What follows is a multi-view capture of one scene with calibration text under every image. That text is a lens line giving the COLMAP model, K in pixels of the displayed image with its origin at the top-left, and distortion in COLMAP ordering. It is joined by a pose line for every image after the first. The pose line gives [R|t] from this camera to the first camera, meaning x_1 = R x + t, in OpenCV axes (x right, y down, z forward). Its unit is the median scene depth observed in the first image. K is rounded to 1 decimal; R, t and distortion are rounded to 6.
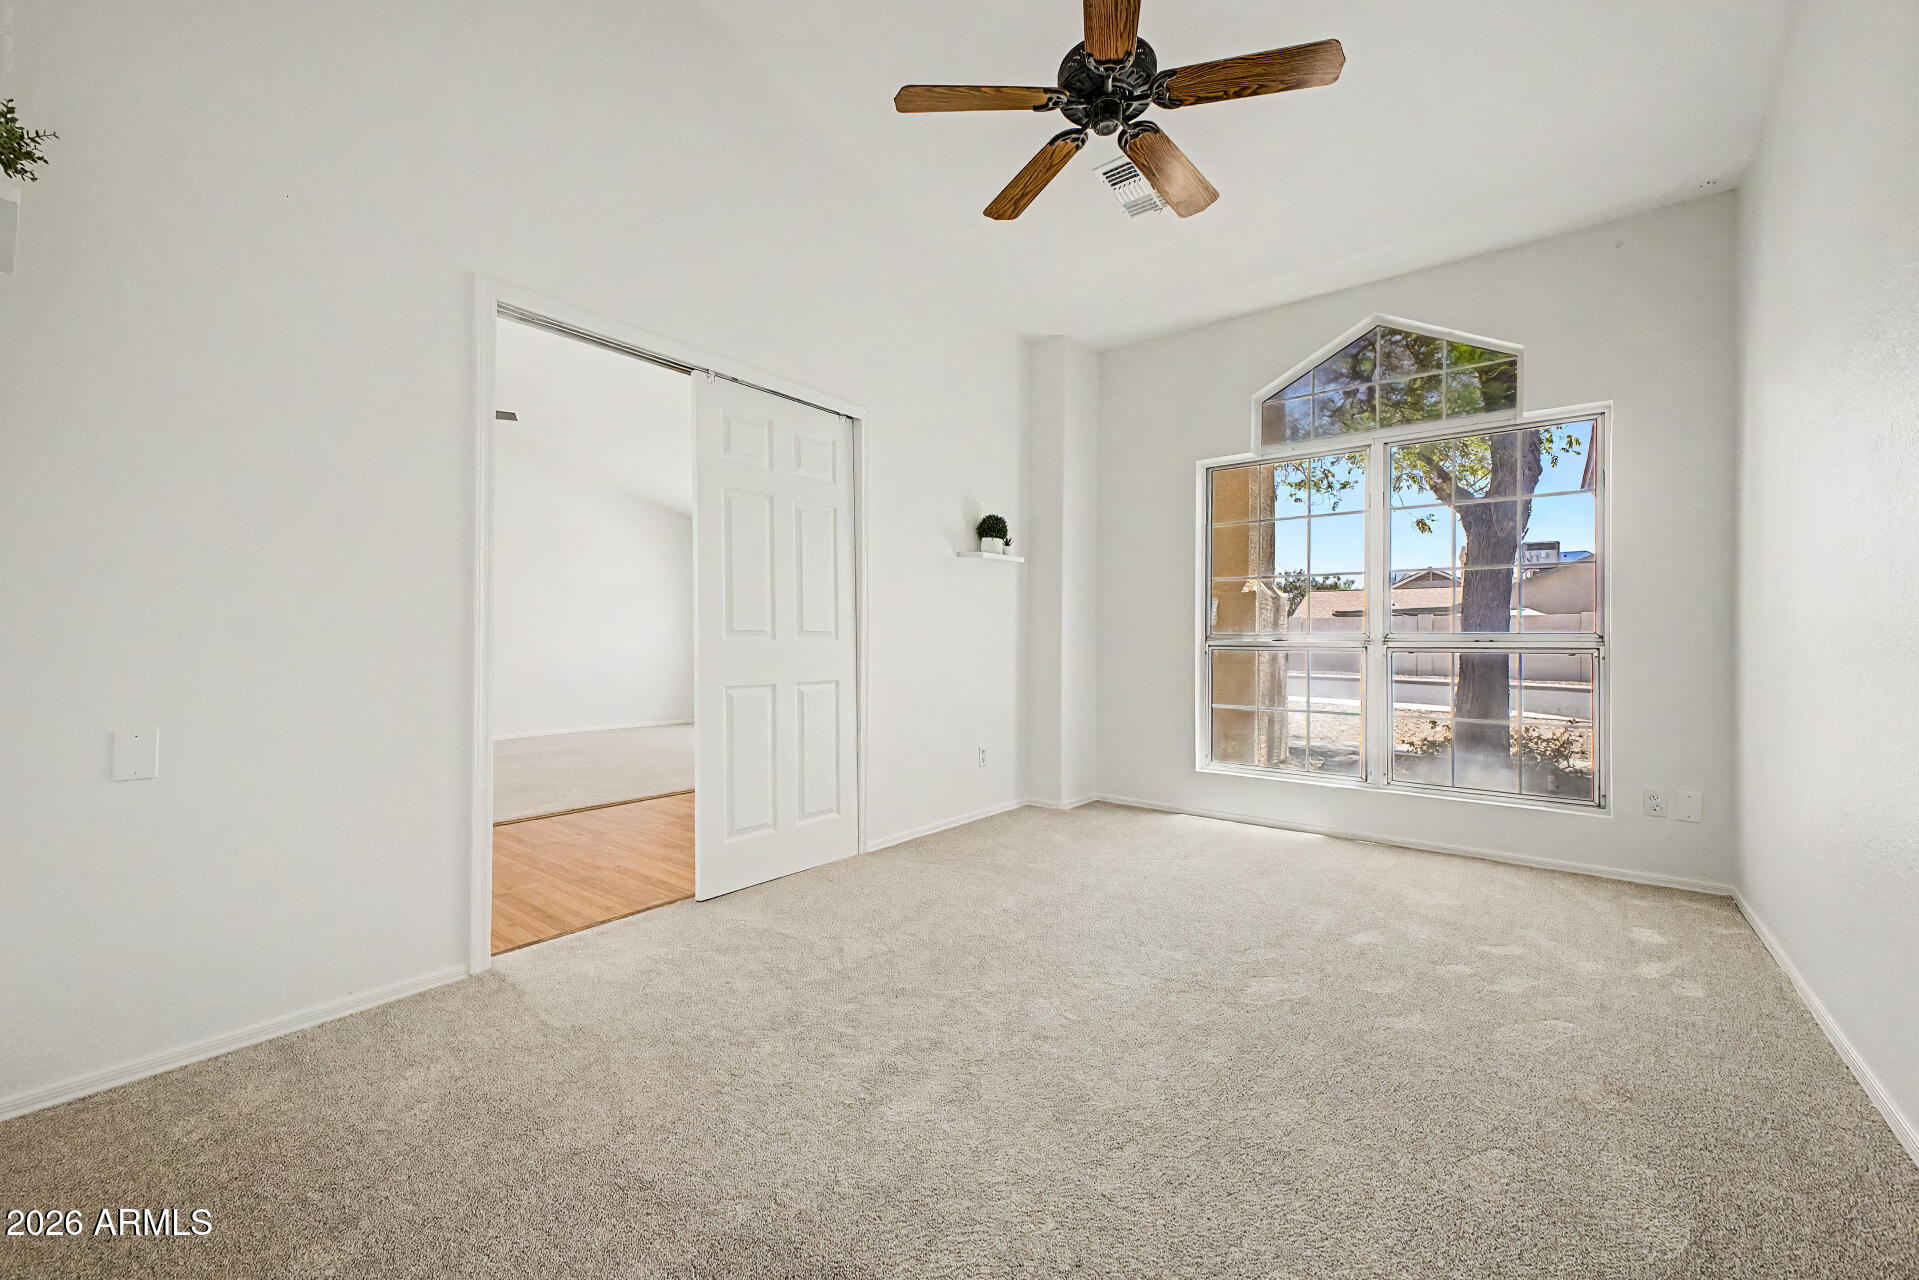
lens RADIAL K [[786.3, 0, 959.5], [0, 786.3, 640.0], [0, 0, 1]] dist [0.073752, -0.000165]
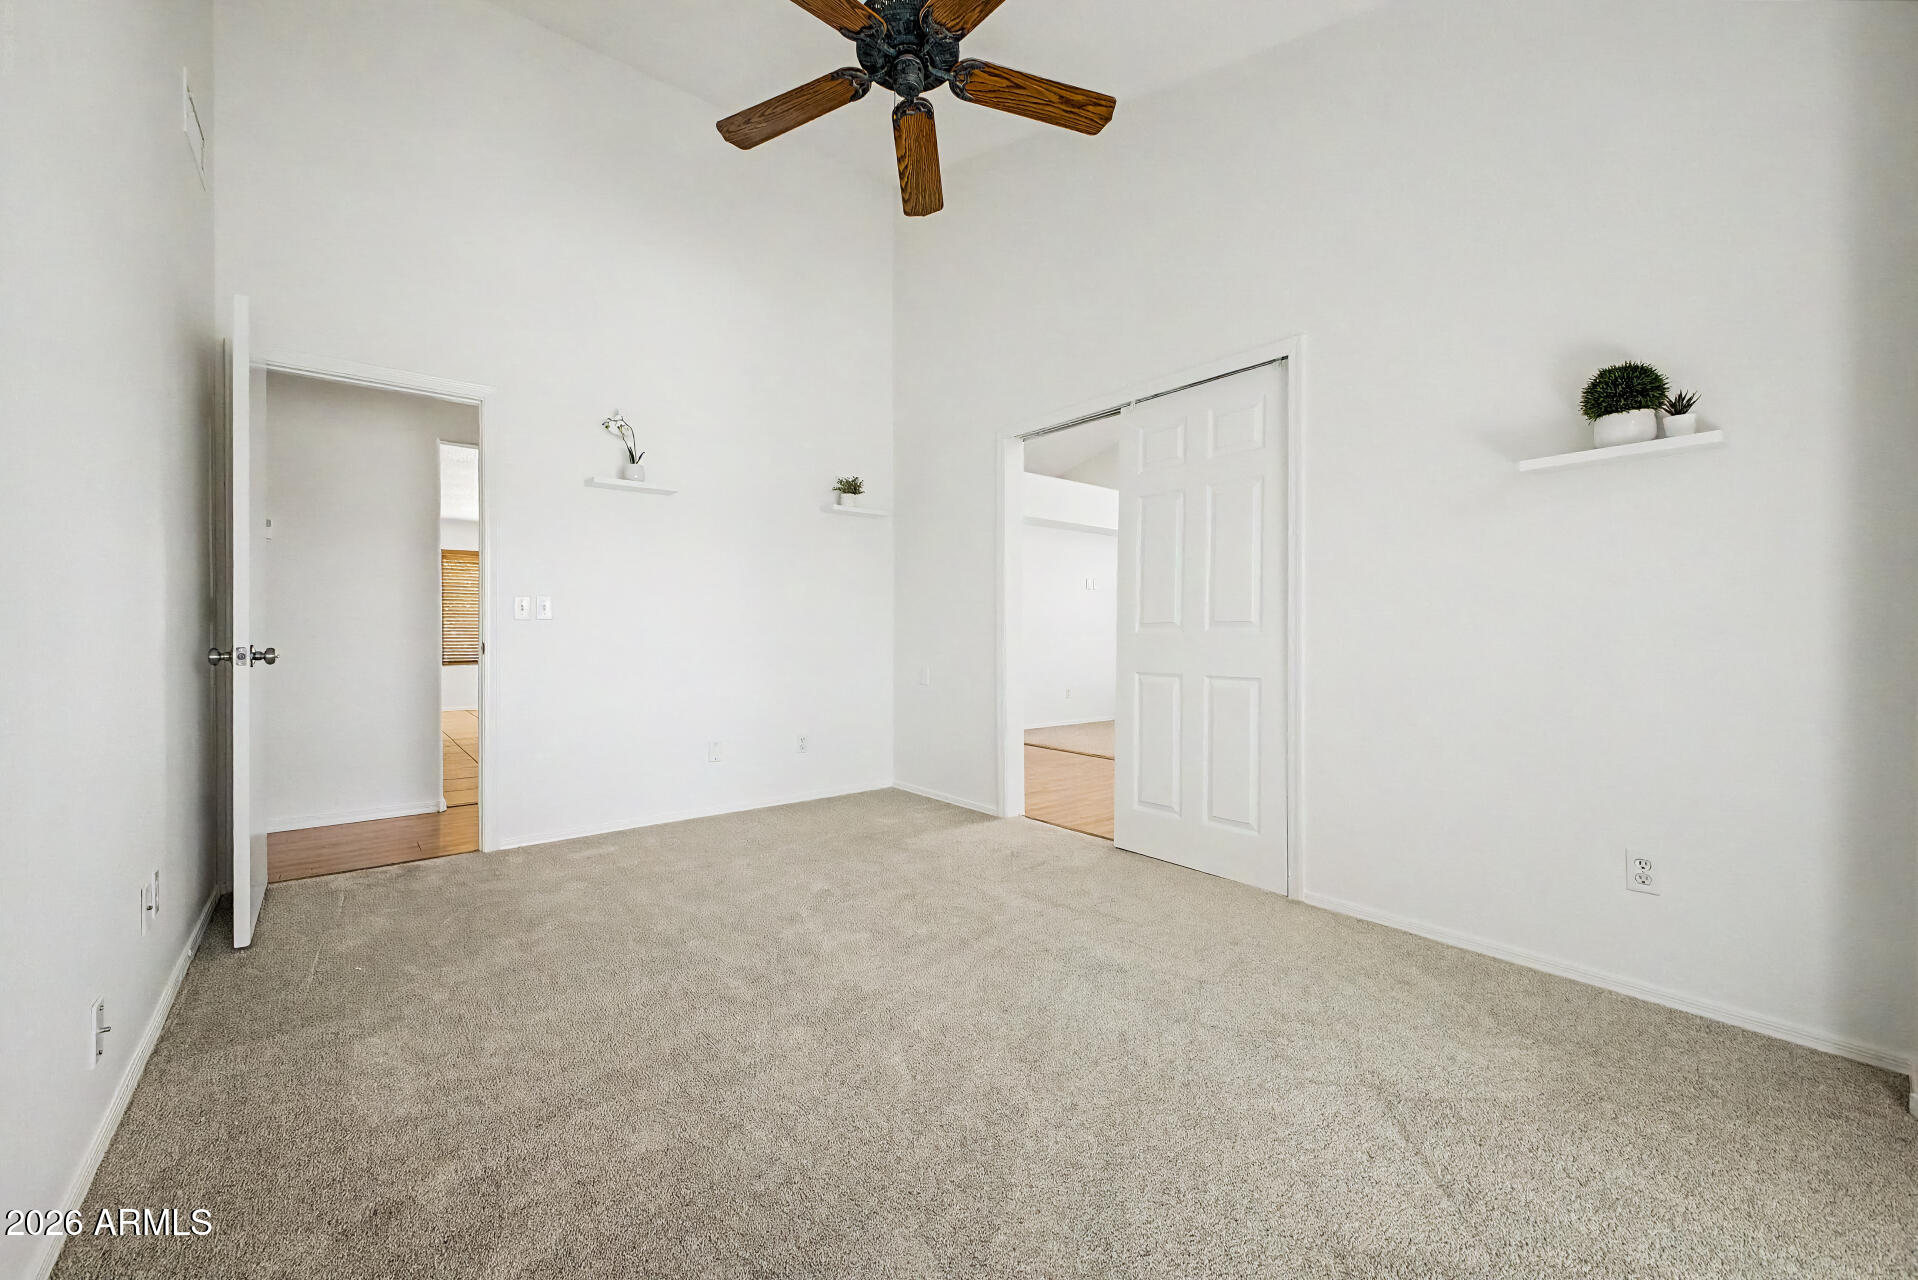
lens RADIAL K [[755.1, 0, 959.0], [0, 755.1, 640.0], [0, 0, 1]] dist [0.020255, -0.000484]
pose [[-0.227702, 0.001750, -0.973729, 0.745069], [0.002697, 0.999996, 0.001167, 0.009880], [0.973727, -0.002360, -0.227705, 0.900757]]
